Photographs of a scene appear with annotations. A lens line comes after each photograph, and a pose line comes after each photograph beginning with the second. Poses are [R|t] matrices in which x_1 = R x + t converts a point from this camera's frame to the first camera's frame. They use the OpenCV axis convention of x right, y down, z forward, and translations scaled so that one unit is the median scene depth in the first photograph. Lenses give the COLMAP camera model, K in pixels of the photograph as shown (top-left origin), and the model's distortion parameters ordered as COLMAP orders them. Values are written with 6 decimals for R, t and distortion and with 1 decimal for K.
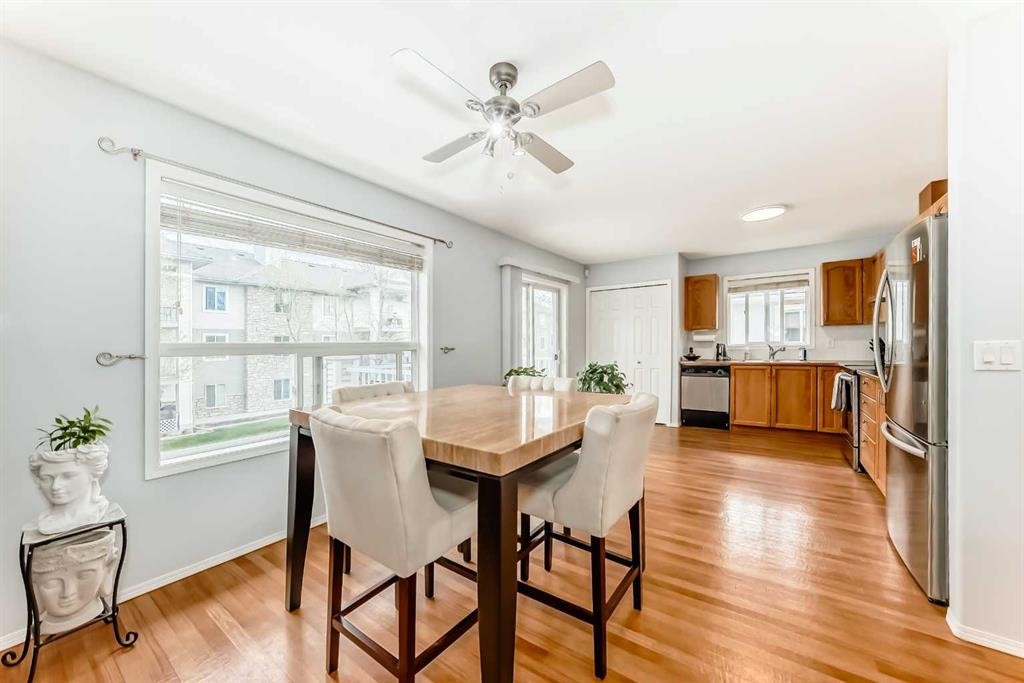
lens RADIAL K [[371.6, 0, 520.2], [0, 371.6, 353.7], [0, 0, 1]] dist [-0.016735, 0.003642]
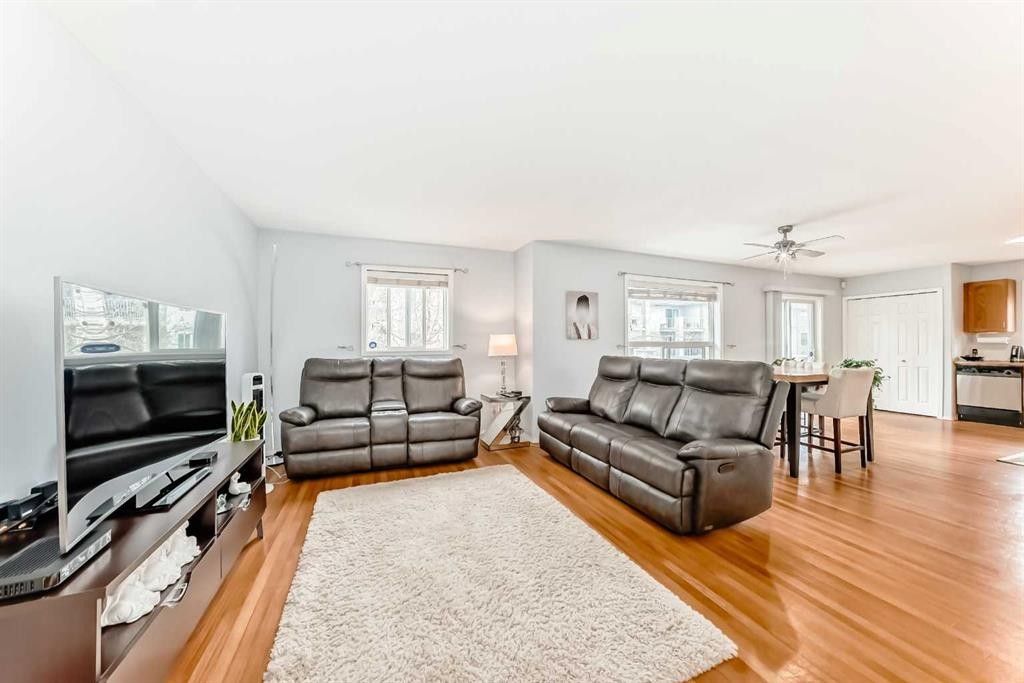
lens RADIAL K [[361.5, 0, 514.5], [0, 361.5, 342.1], [0, 0, 1]] dist [-0.020382, 0.004763]
pose [[0.833049, 0.010222, -0.553105, -0.080060], [-0.024618, 0.999524, -0.018606, 0.016921], [0.552651, 0.029116, 0.832904, -0.645301]]
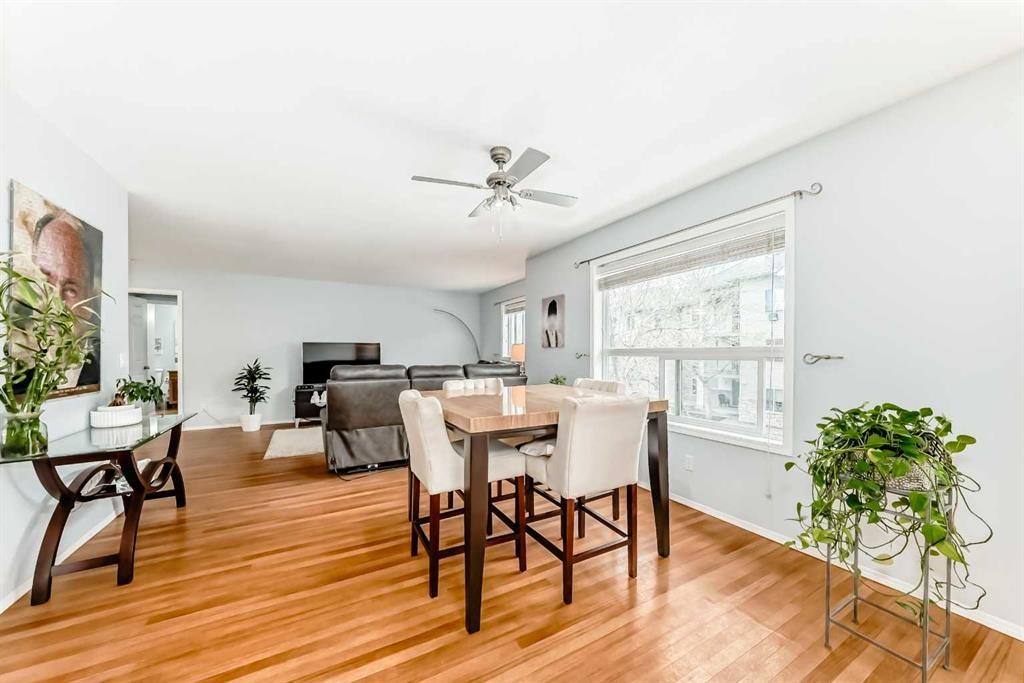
lens RADIAL K [[361.5, 0, 515.4], [0, 361.5, 357.1], [0, 0, 1]] dist [-0.020382, 0.004763]
pose [[-0.437333, 0.025490, -0.898938, 0.393805], [-0.014232, 0.999277, 0.035259, -0.018510], [0.899187, 0.028214, -0.436654, 0.566250]]
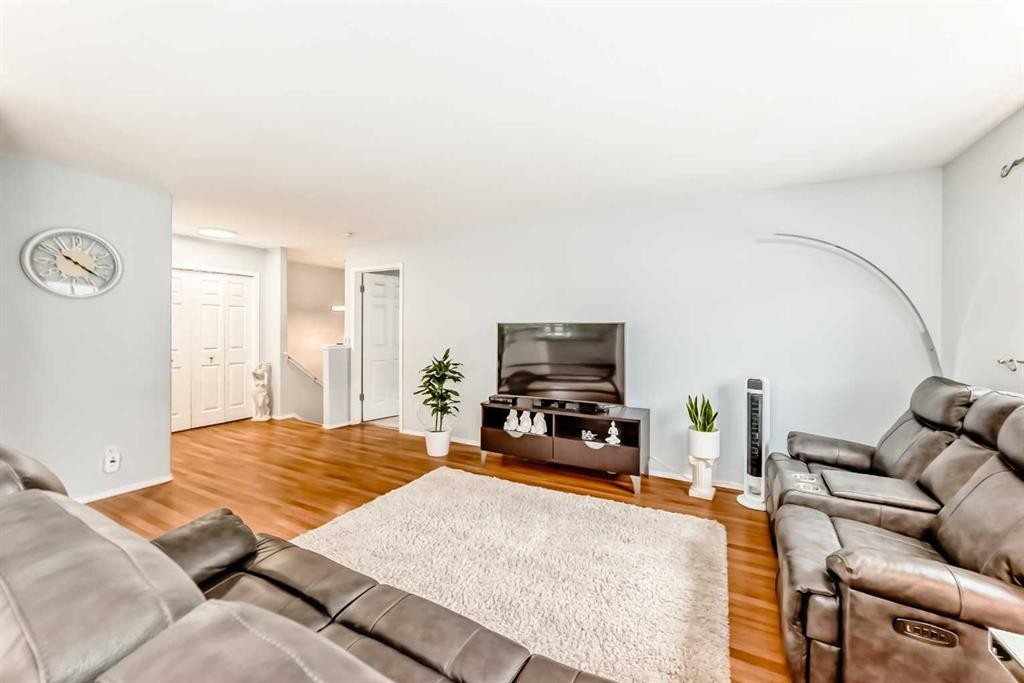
lens RADIAL K [[401.9, 0, 517.4], [0, 401.9, 334.0], [0, 0, 1]] dist [-0.019763, 0.007616]
pose [[-0.993423, 0.012189, -0.113853, -0.335224], [0.008357, 0.999384, 0.034078, -0.022205], [0.114198, 0.032903, -0.992913, 0.195839]]
